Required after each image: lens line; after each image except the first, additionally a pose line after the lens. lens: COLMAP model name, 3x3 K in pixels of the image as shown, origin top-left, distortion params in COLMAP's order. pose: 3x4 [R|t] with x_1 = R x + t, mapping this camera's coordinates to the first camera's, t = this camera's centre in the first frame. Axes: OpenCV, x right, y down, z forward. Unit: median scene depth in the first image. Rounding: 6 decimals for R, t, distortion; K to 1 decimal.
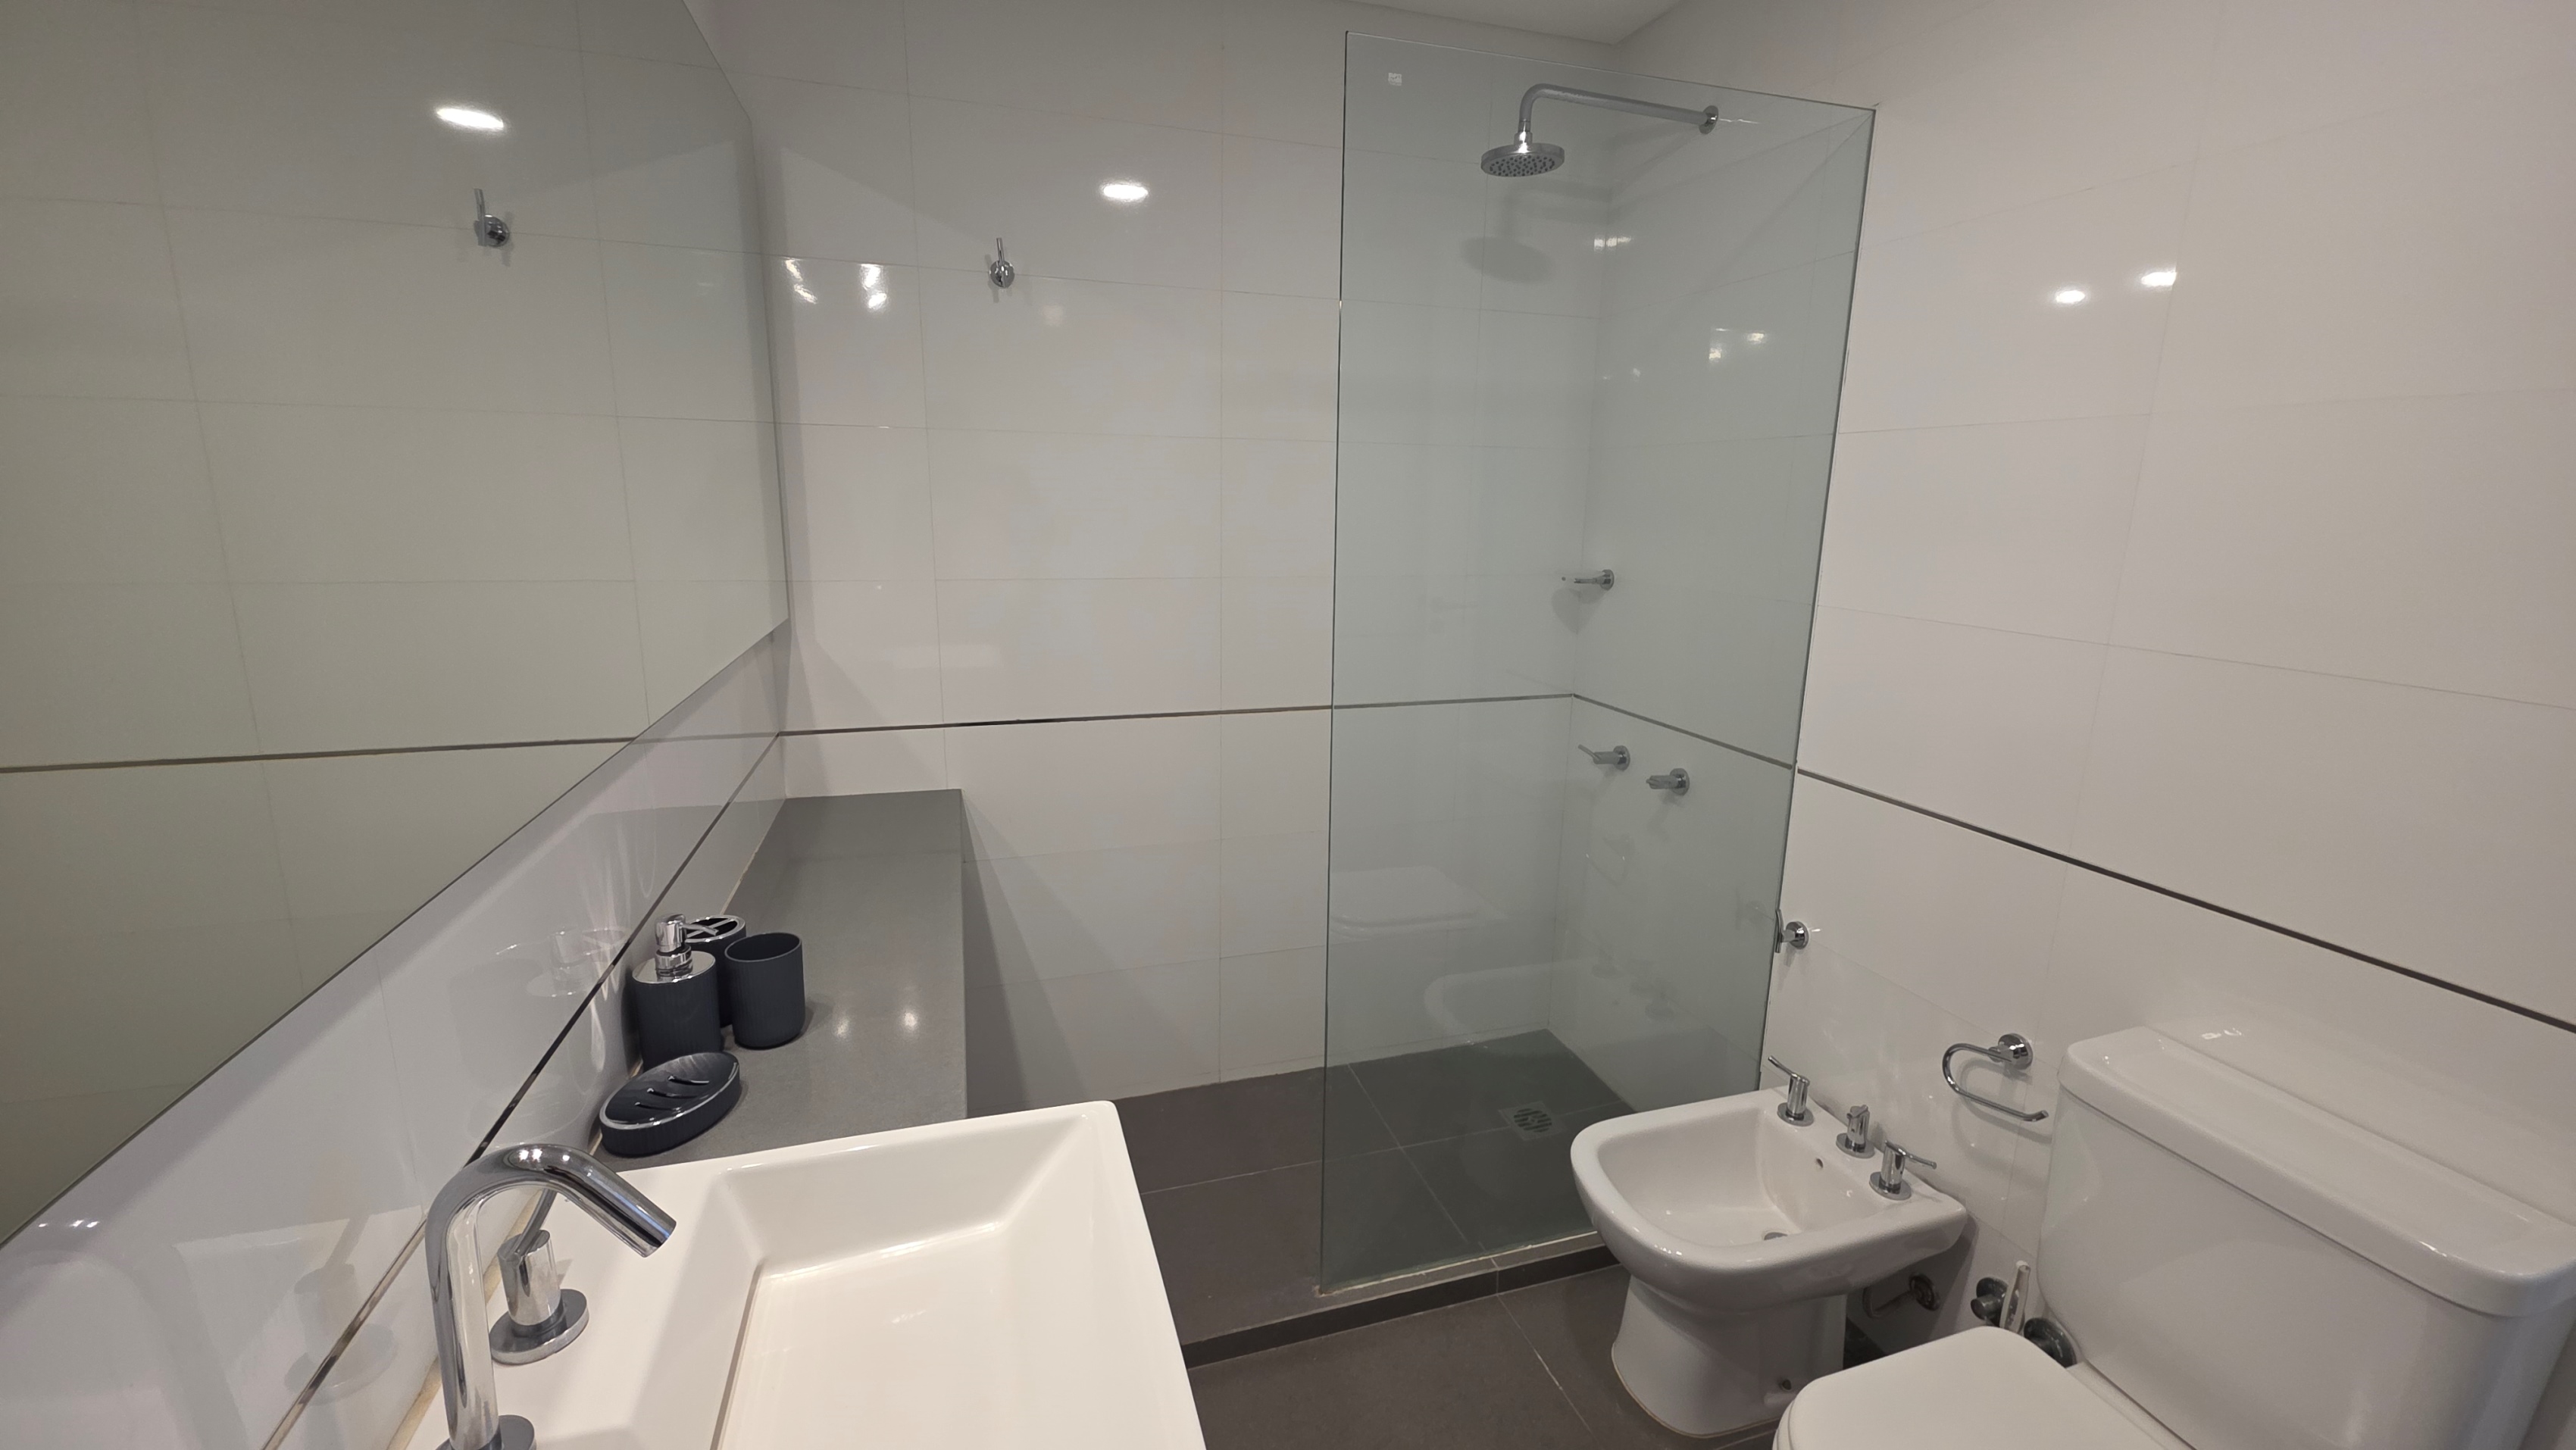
lens RADIAL K [[1021.0, 0, 1290.0], [0, 1021.0, 711.4], [0, 0, 1]] dist [0.014747, -0.009395]
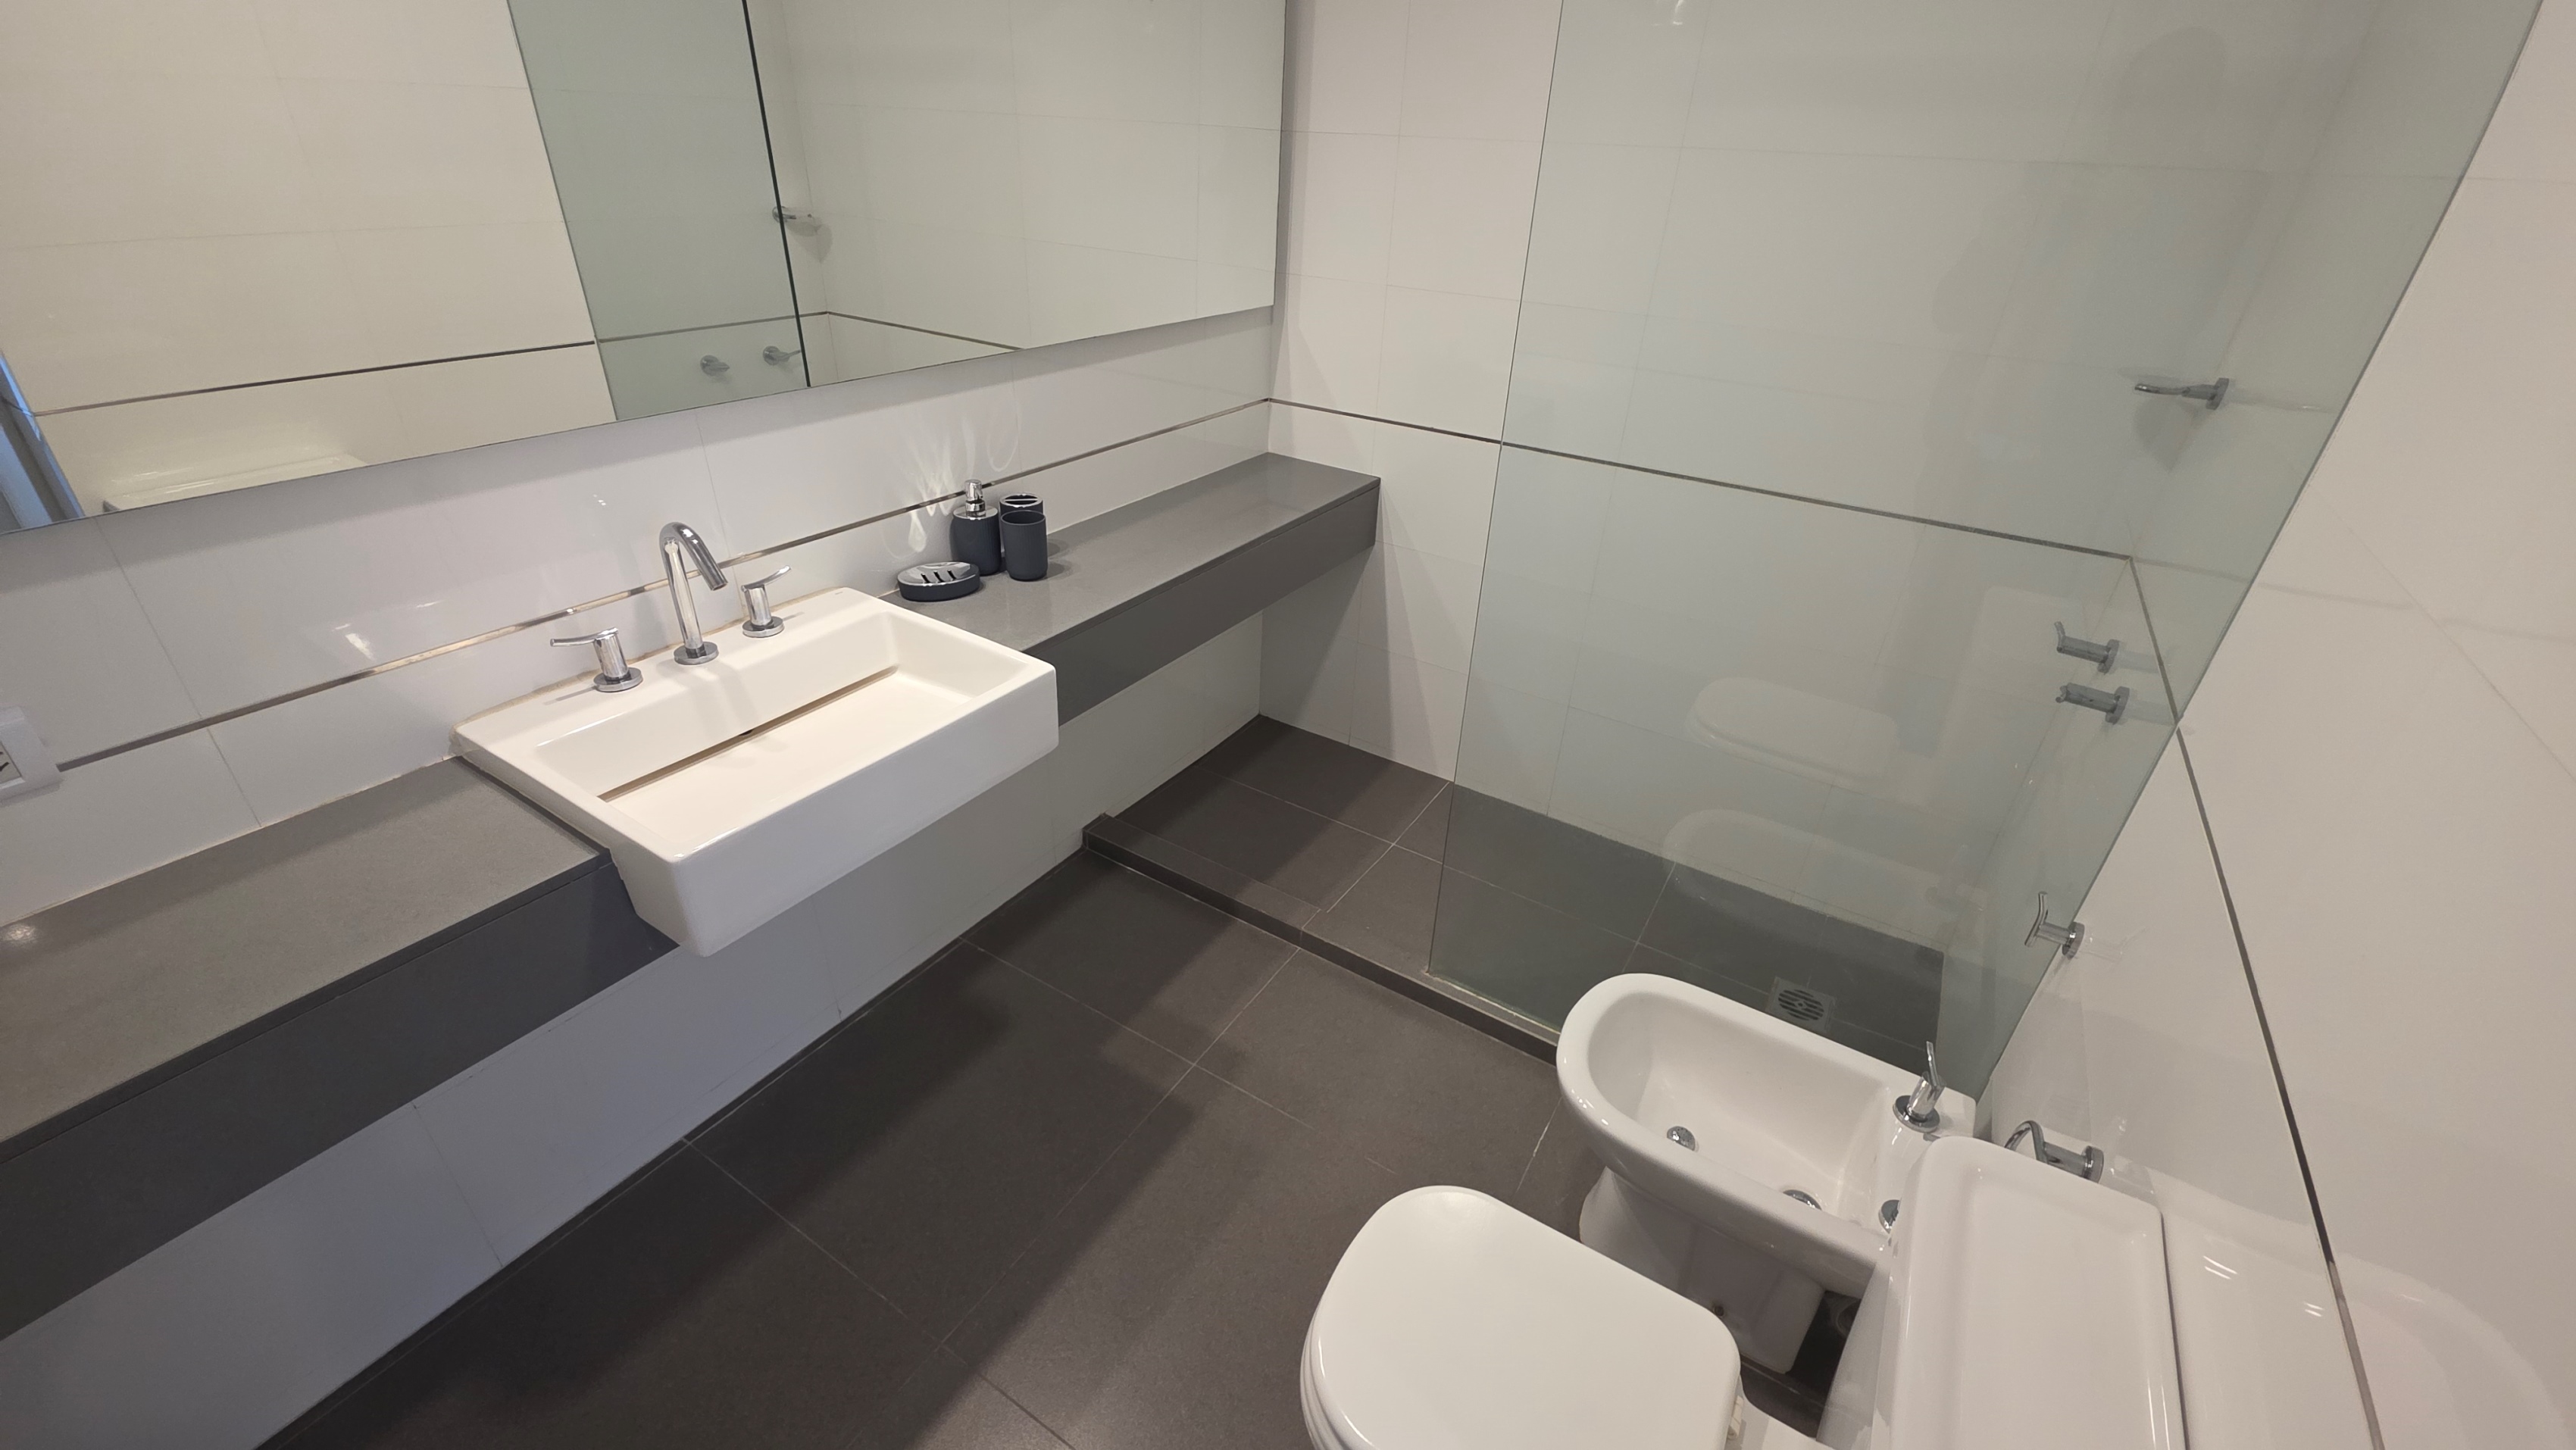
lens RADIAL K [[1021.0, 0, 1290.0], [0, 1021.0, 711.4], [0, 0, 1]] dist [0.014747, -0.009395]
pose [[0.645097, 0.382117, -0.661692, 0.528641], [-0.187977, 0.918725, 0.347287, -0.071113], [0.740617, -0.099651, 0.664496, 0.129326]]
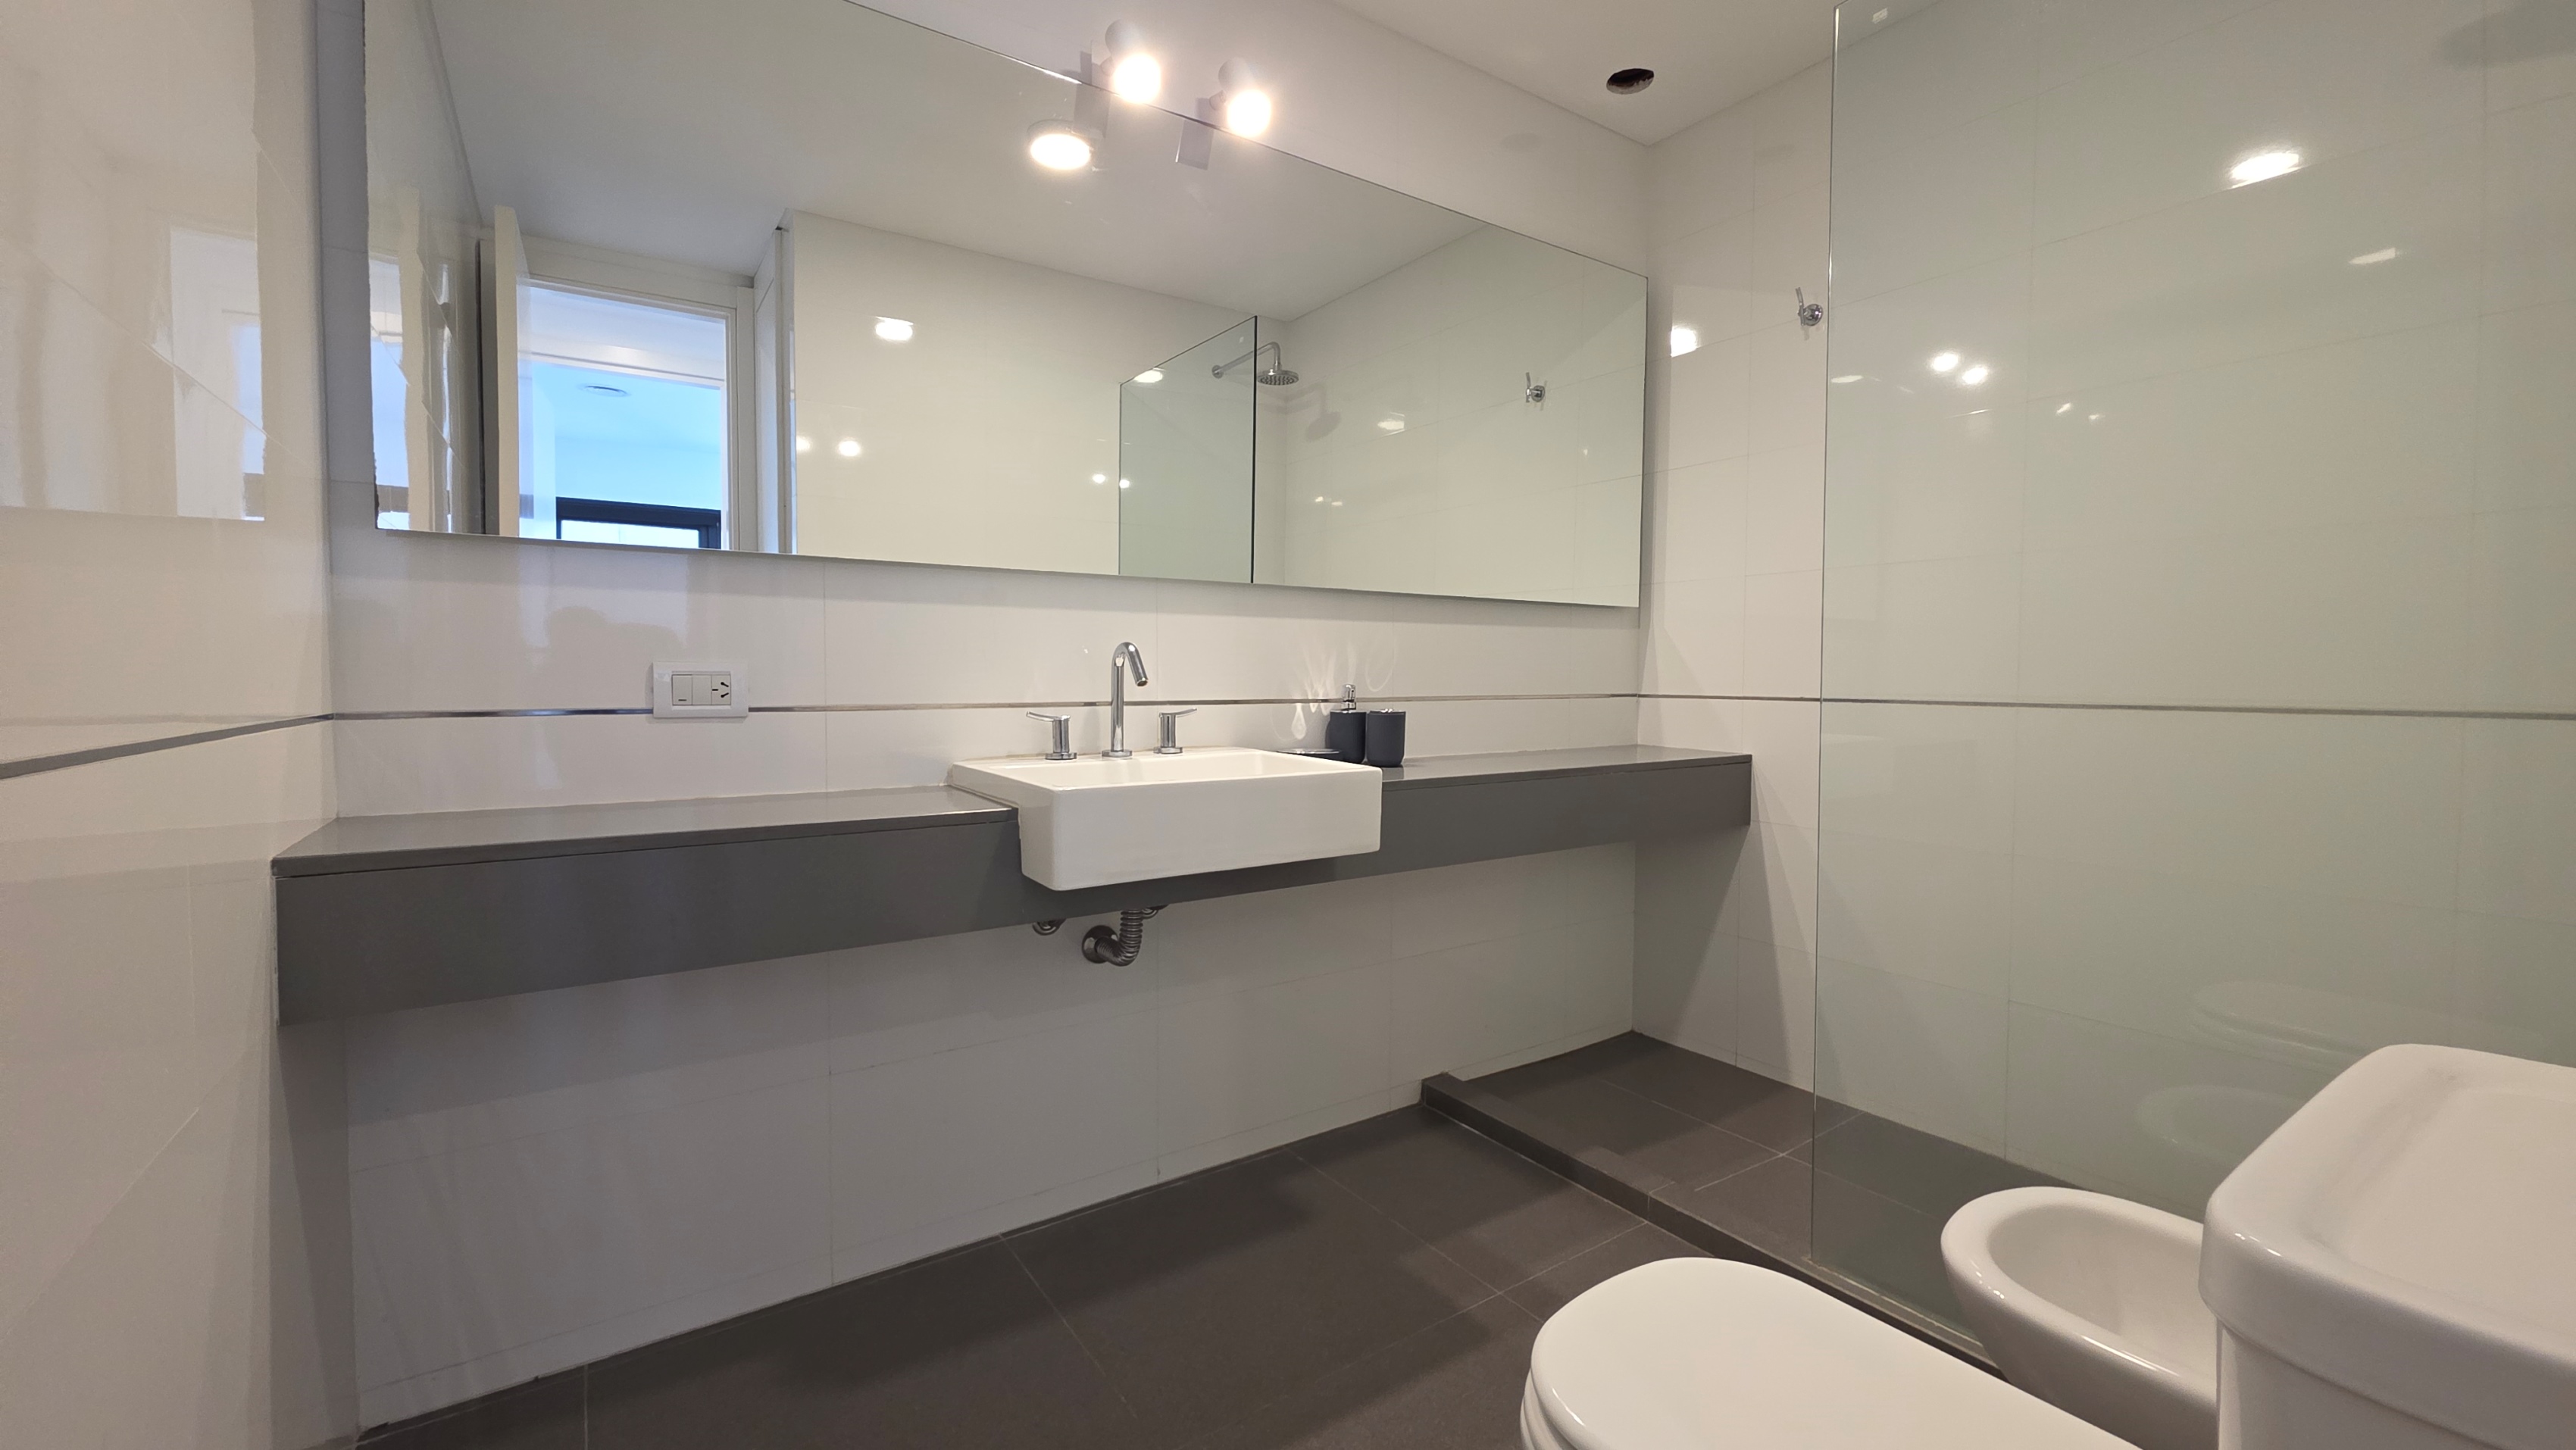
lens RADIAL K [[1021.0, 0, 1290.0], [0, 1021.0, 711.4], [0, 0, 1]] dist [0.014747, -0.009395]
pose [[0.285351, 0.021605, -0.958180, 0.697702], [-0.196727, 0.979779, -0.036495, 0.188282], [0.938016, 0.198914, 0.283831, 0.180482]]
